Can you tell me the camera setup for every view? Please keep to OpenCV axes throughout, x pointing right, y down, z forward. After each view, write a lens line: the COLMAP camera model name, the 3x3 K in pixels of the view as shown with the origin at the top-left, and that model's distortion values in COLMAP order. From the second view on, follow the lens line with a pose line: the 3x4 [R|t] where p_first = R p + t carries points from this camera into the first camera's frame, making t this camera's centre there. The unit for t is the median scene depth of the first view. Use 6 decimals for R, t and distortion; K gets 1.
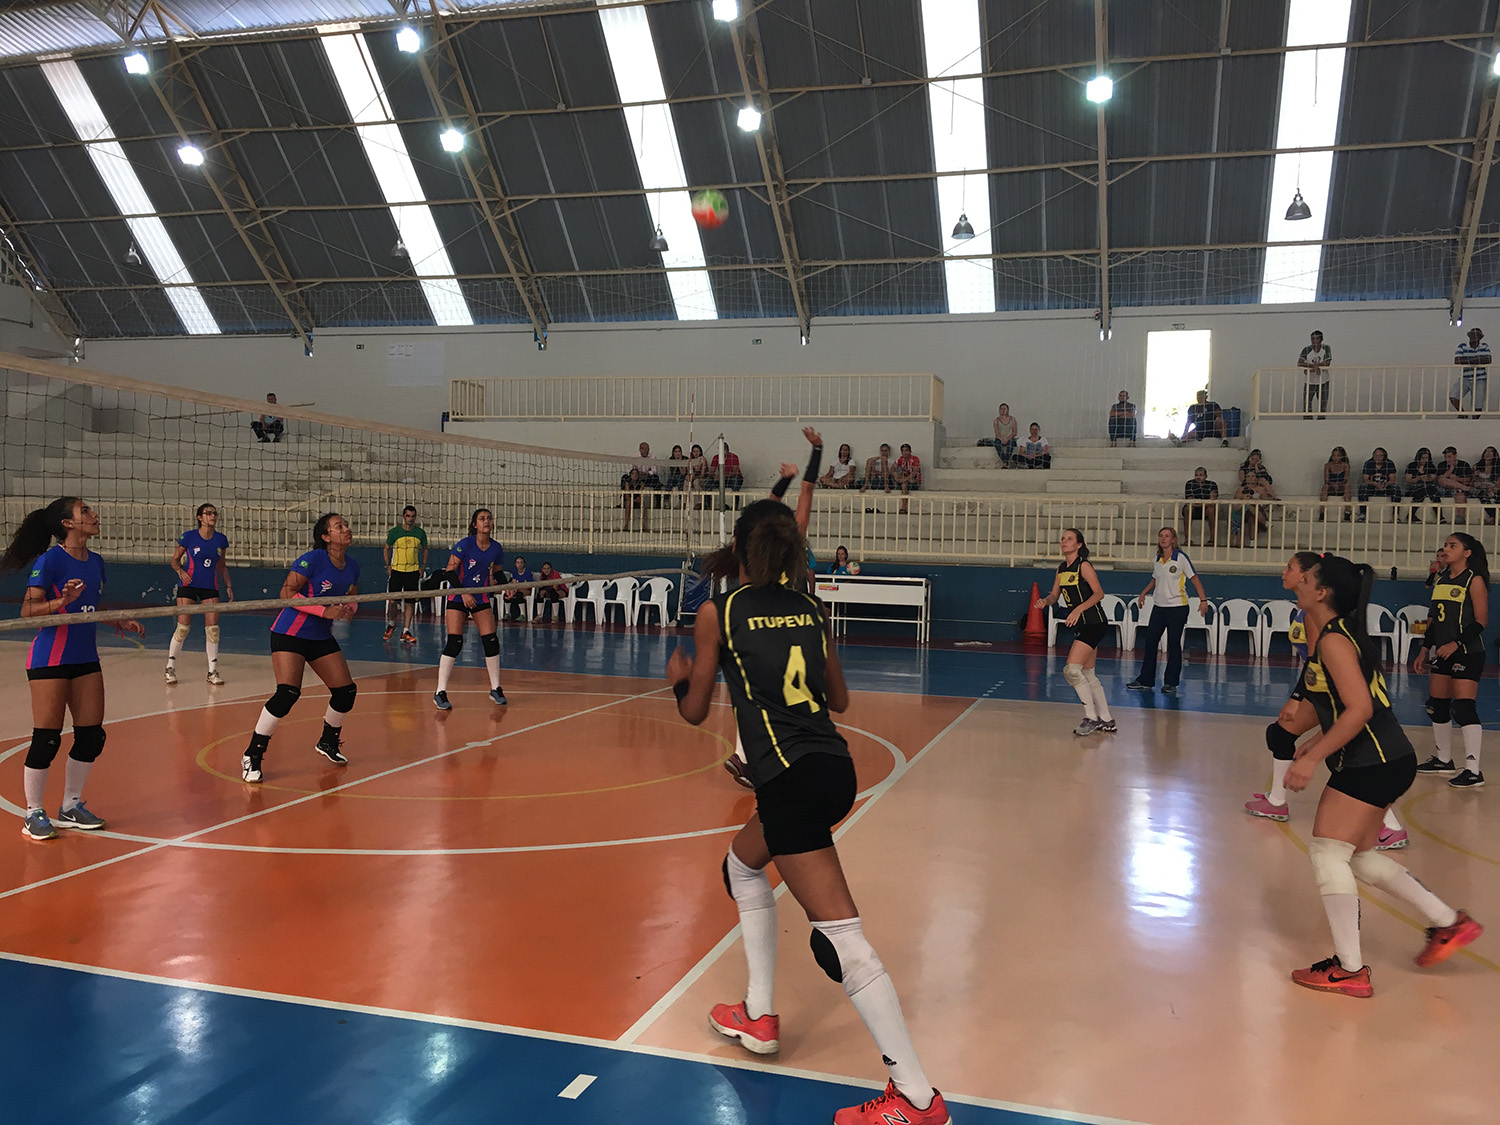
lens RADIAL K [[1274.2, 0, 755.7], [0, 1274.2, 551.6], [0, 0, 1]] dist [0.073444, -0.106066]
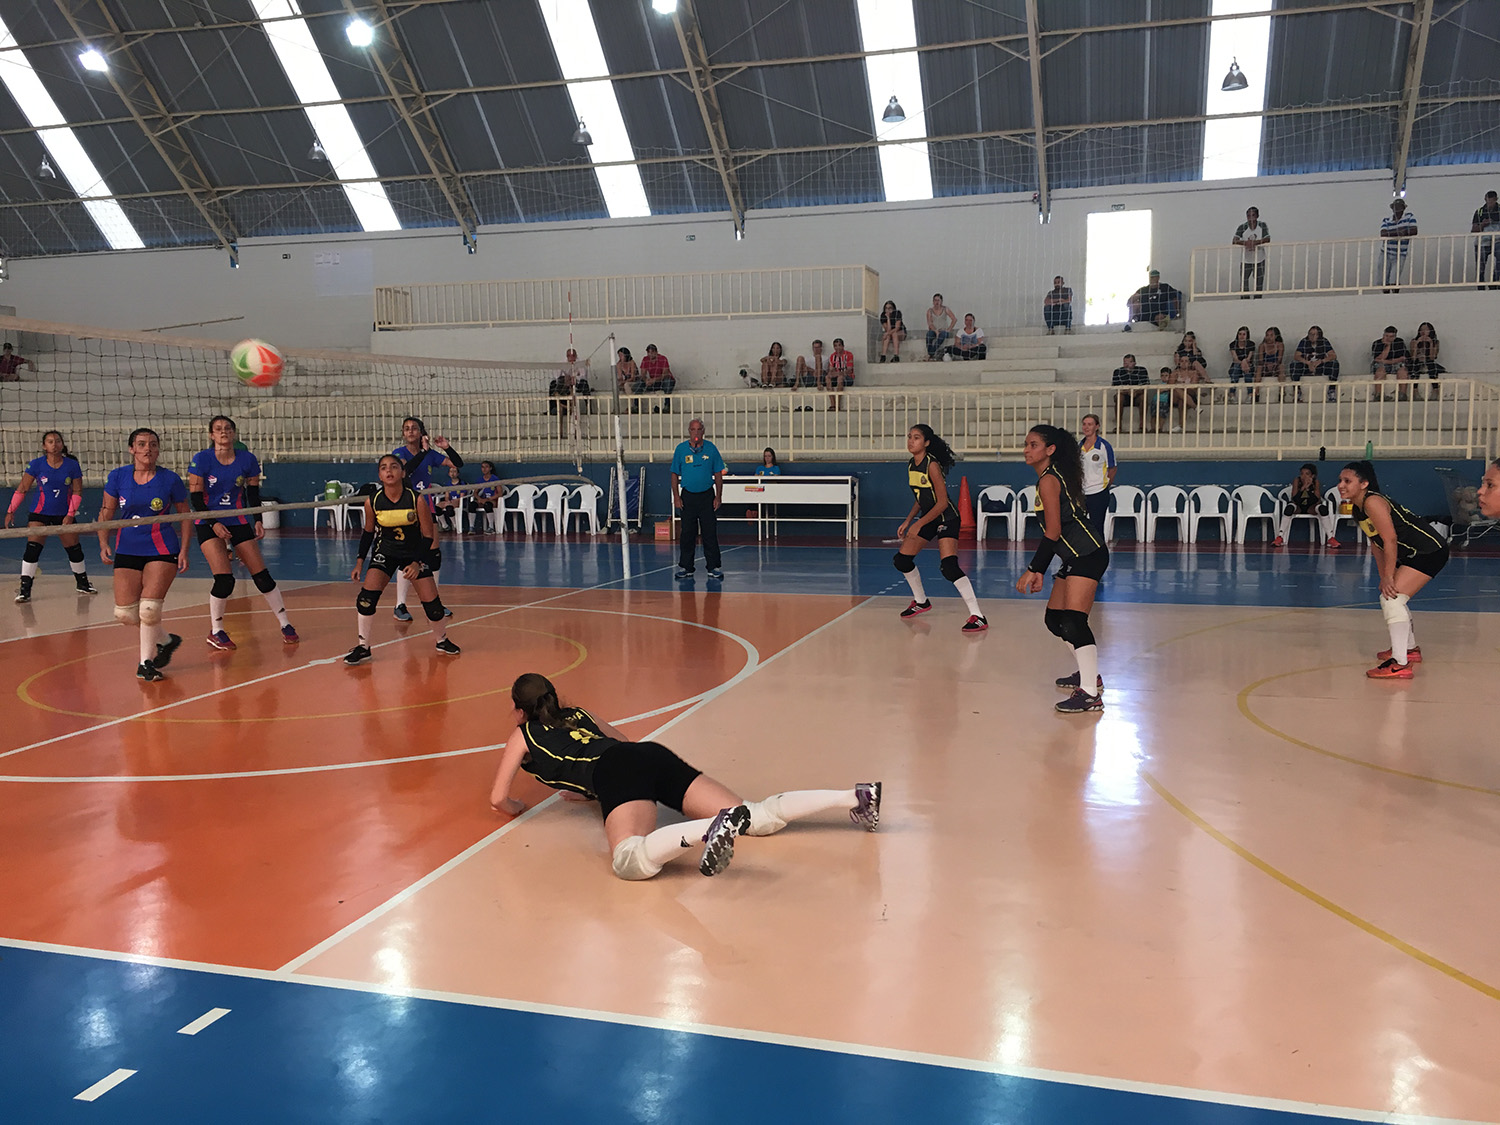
lens RADIAL K [[1274.2, 0, 745.9], [0, 1274.2, 563.2], [0, 0, 1]] dist [0.073444, -0.106066]
pose [[0.999396, -0.034686, 0.002040, 0.036200], [0.034378, 0.995640, 0.086708, -0.000504], [-0.005038, -0.086585, 0.996232, 0.006250]]
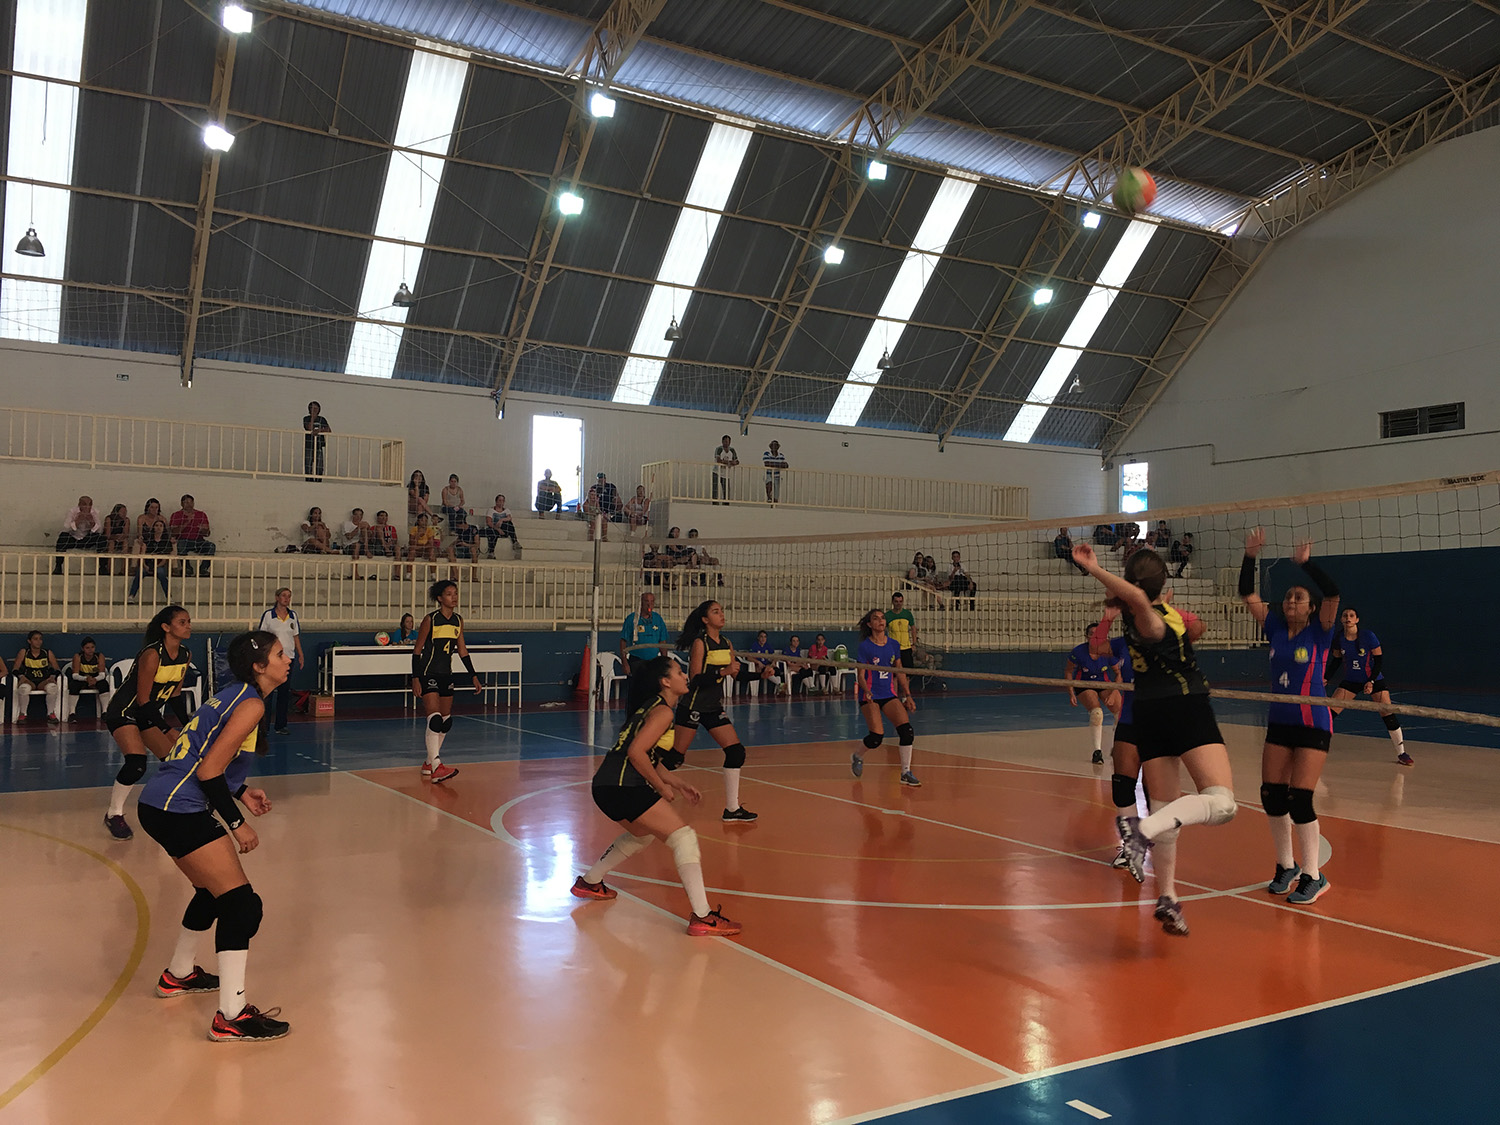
lens RADIAL K [[1274.2, 0, 751.1], [0, 1274.2, 569.3], [0, 0, 1]] dist [0.073444, -0.106066]
pose [[0.665501, 0.002407, 0.746393, -0.398435], [0.017936, 0.999654, -0.019215, -0.013186], [-0.746182, 0.026175, 0.665227, 0.126718]]
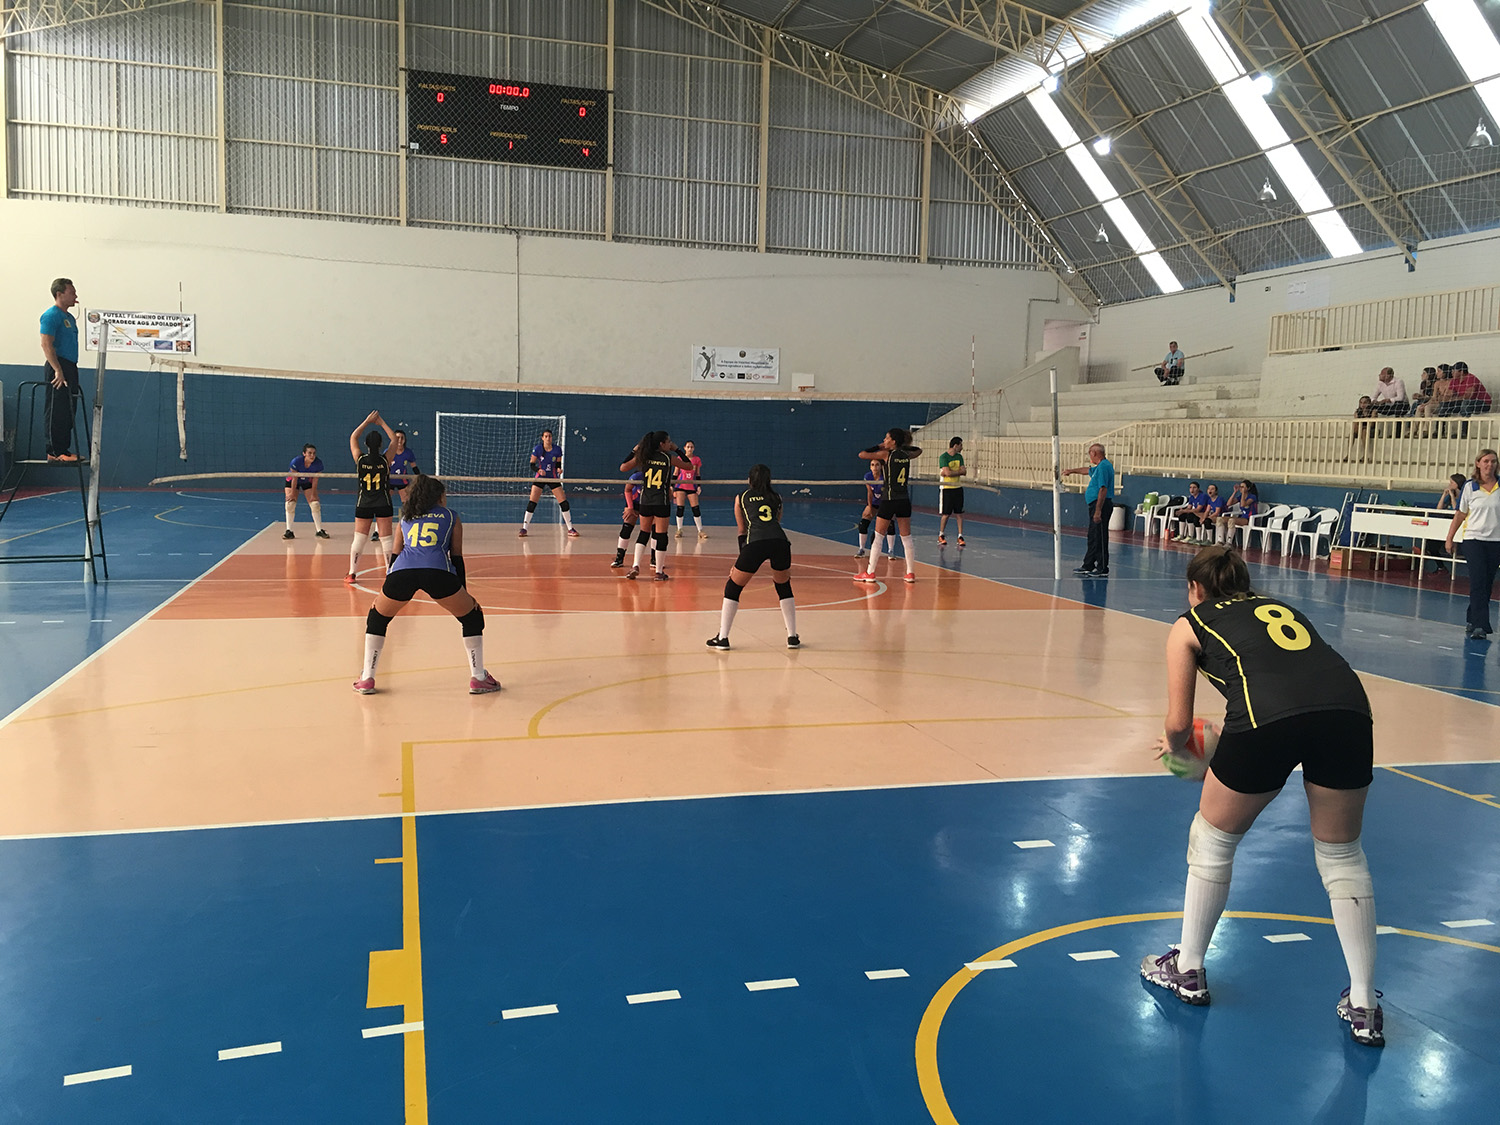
lens RADIAL K [[1274.2, 0, 763.2], [0, 1274.2, 564.8], [0, 0, 1]] dist [0.073444, -0.106066]
pose [[0.537004, 0.071518, -0.840543, 0.450629], [-0.027810, 0.997359, 0.067094, 0.007876], [0.843121, -0.012655, 0.537574, 0.097171]]
